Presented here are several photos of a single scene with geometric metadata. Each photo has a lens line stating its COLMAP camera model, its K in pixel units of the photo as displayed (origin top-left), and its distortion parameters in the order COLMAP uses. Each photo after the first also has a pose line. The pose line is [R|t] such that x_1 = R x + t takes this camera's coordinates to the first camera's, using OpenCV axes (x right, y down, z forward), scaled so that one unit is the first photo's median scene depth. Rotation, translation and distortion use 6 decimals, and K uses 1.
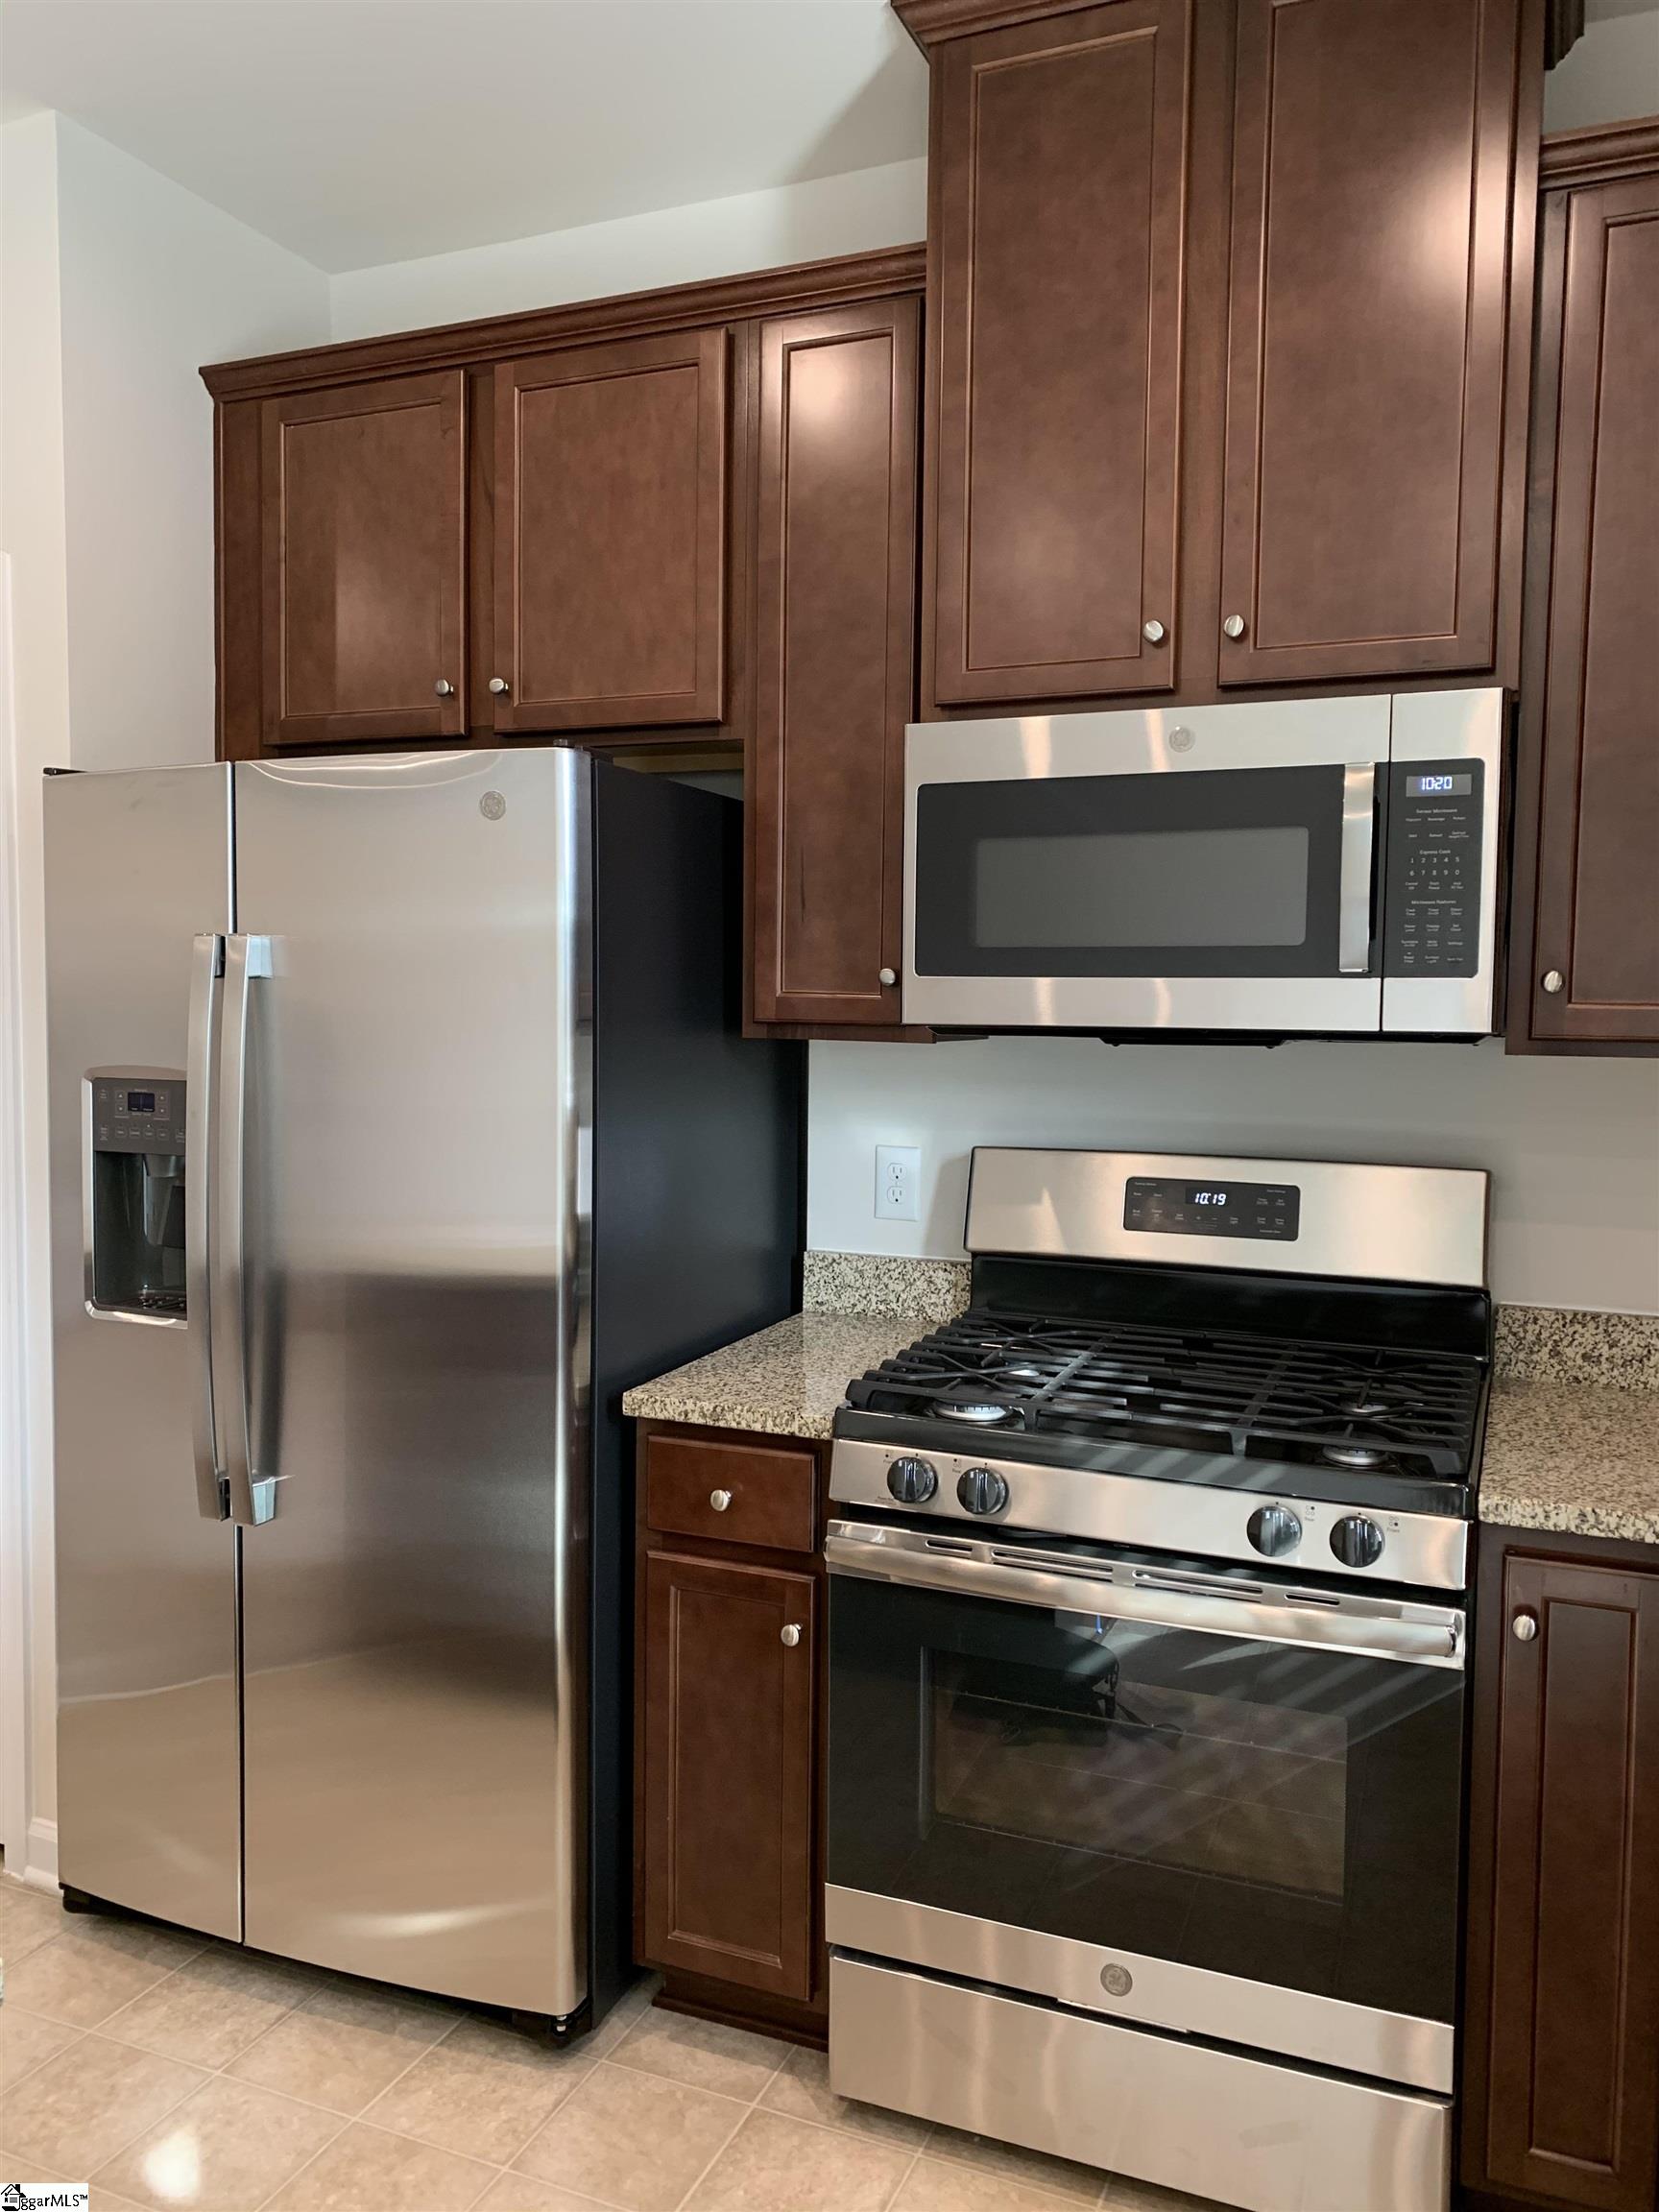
lens RADIAL K [[1697.5, 0, 832.5], [0, 1697.5, 1065.2], [0, 0, 1]] dist [0.045459, 0.001220]
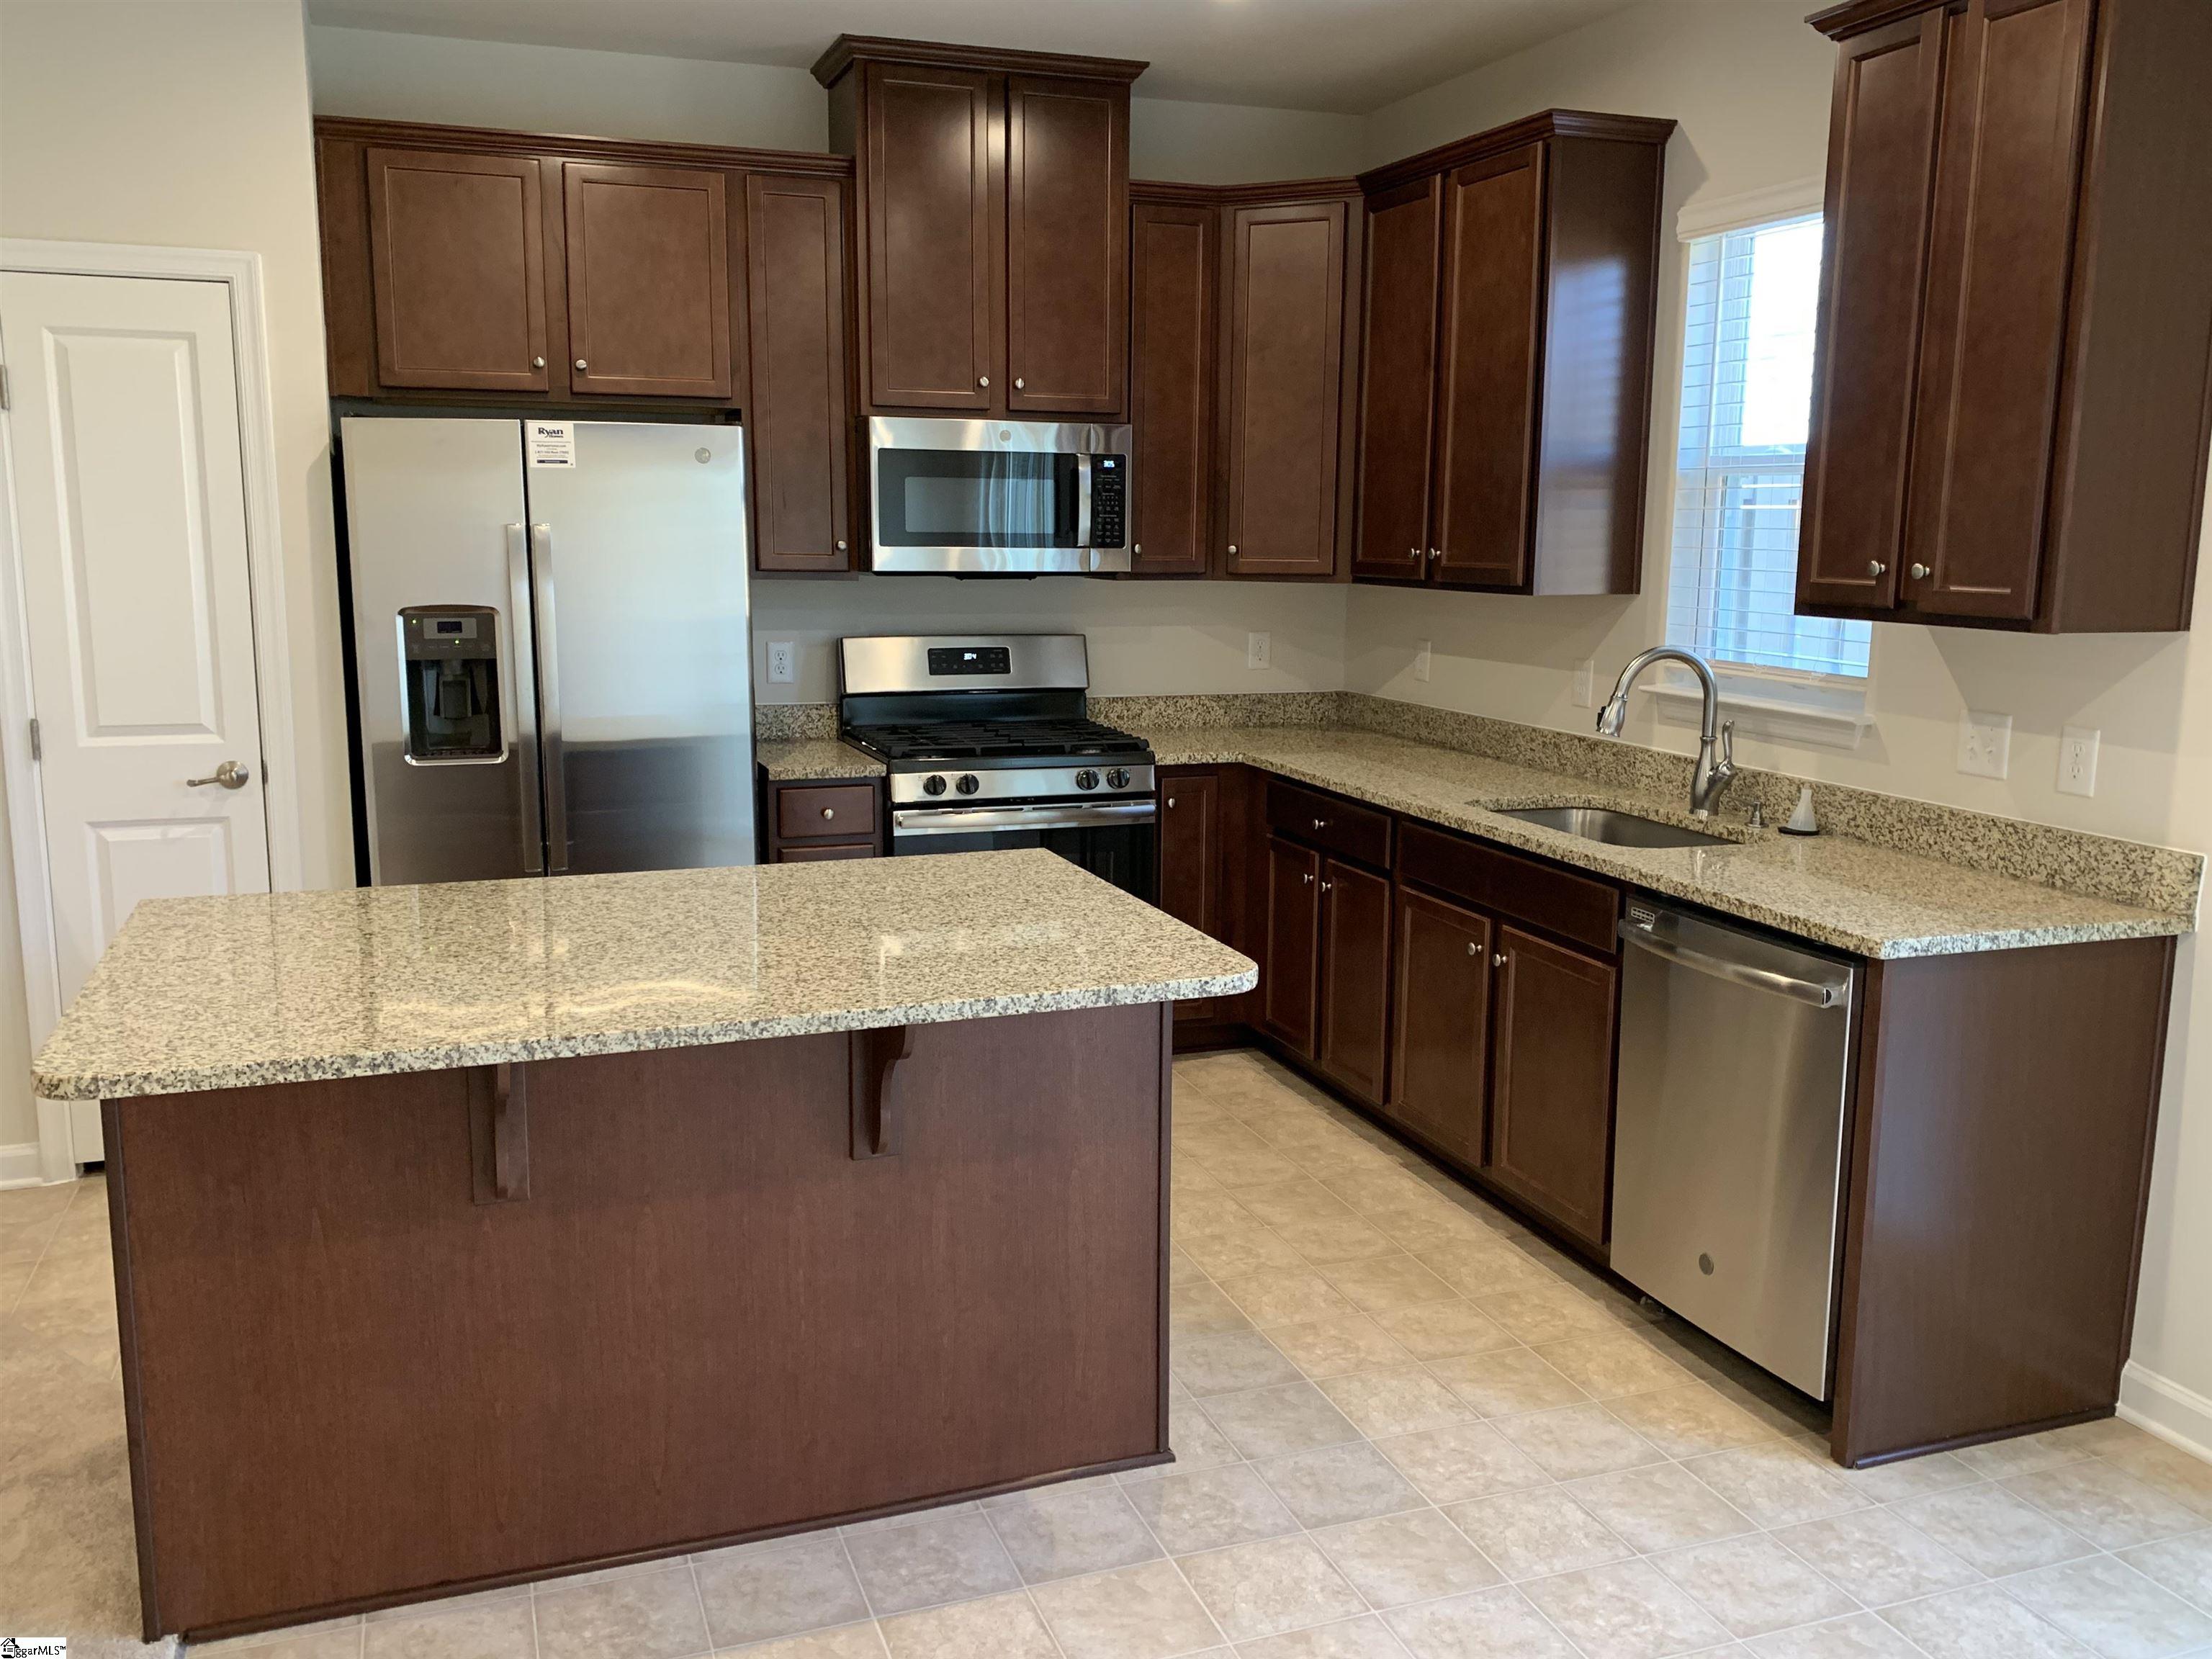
lens RADIAL K [[1815.6, 0, 1103.8], [0, 1815.6, 831.4], [0, 0, 1]] dist [0.007957, 0.002492]
pose [[0.719959, -0.111370, 0.685022, -1.253271], [0.029069, 0.991013, 0.130566, 0.007497], [-0.693407, -0.074089, 0.716727, -0.724248]]
